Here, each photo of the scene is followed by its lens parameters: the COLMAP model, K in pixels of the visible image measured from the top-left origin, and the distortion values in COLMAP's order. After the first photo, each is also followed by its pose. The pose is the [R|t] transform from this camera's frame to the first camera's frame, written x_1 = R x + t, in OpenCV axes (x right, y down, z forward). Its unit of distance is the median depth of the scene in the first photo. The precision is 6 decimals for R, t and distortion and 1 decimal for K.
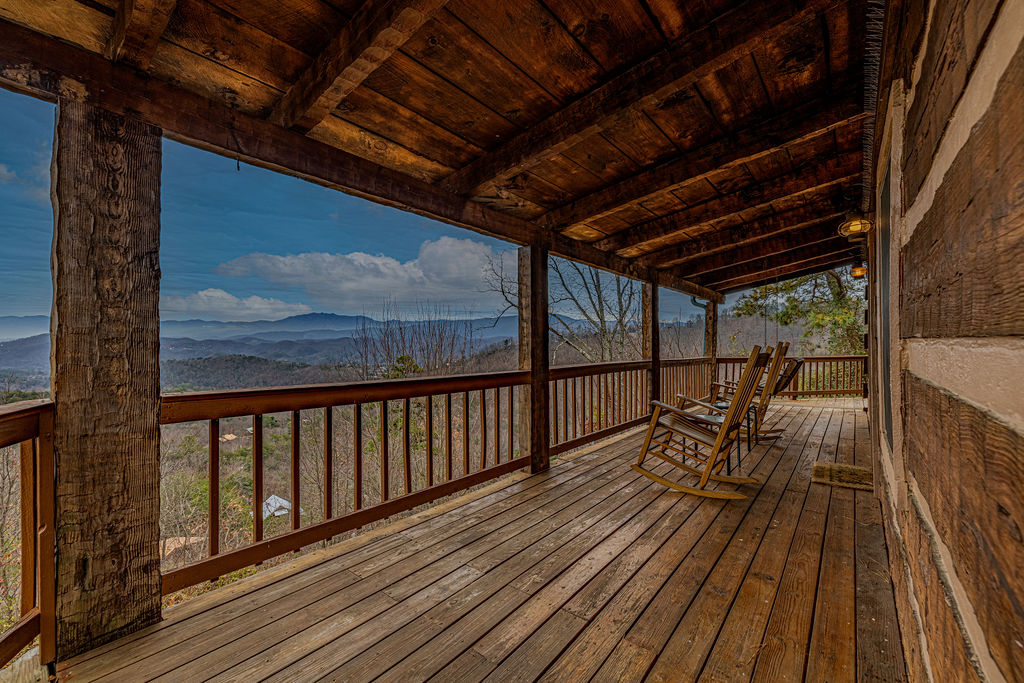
lens RADIAL K [[442.0, 0, 518.9], [0, 442.0, 347.4], [0, 0, 1]] dist [-0.000935, 0.000490]
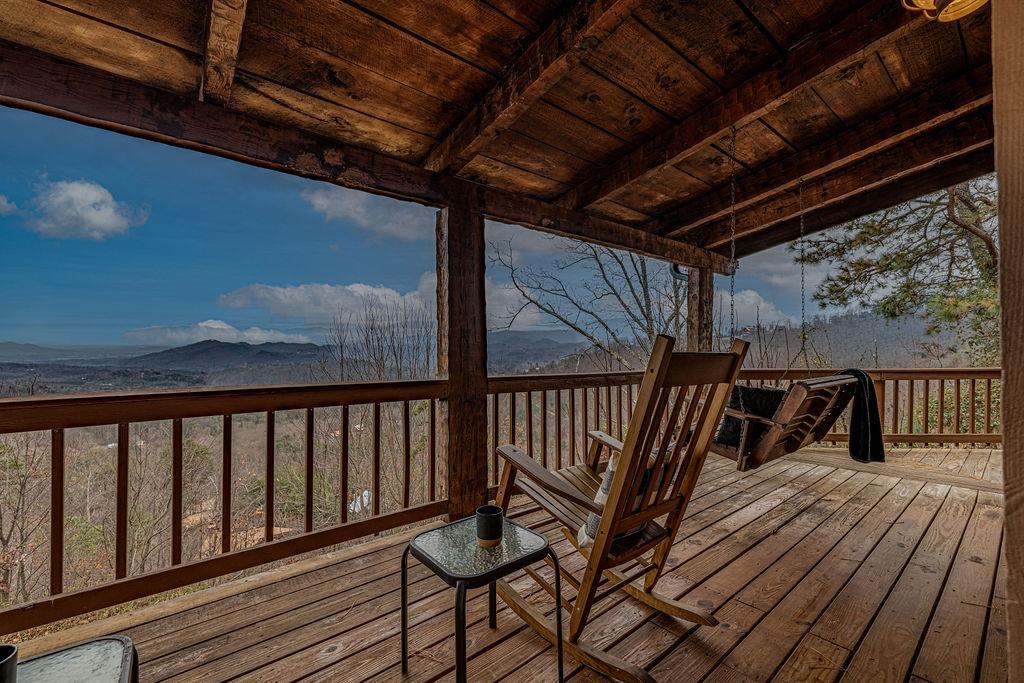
lens RADIAL K [[425.3, 0, 504.4], [0, 425.3, 334.1], [0, 0, 1]] dist [0.000026, -0.000130]
pose [[0.971073, 0.003094, -0.238763, 0.210346], [-0.010410, 0.999514, -0.029388, -0.001495], [0.238556, 0.031023, 0.970633, 0.272131]]
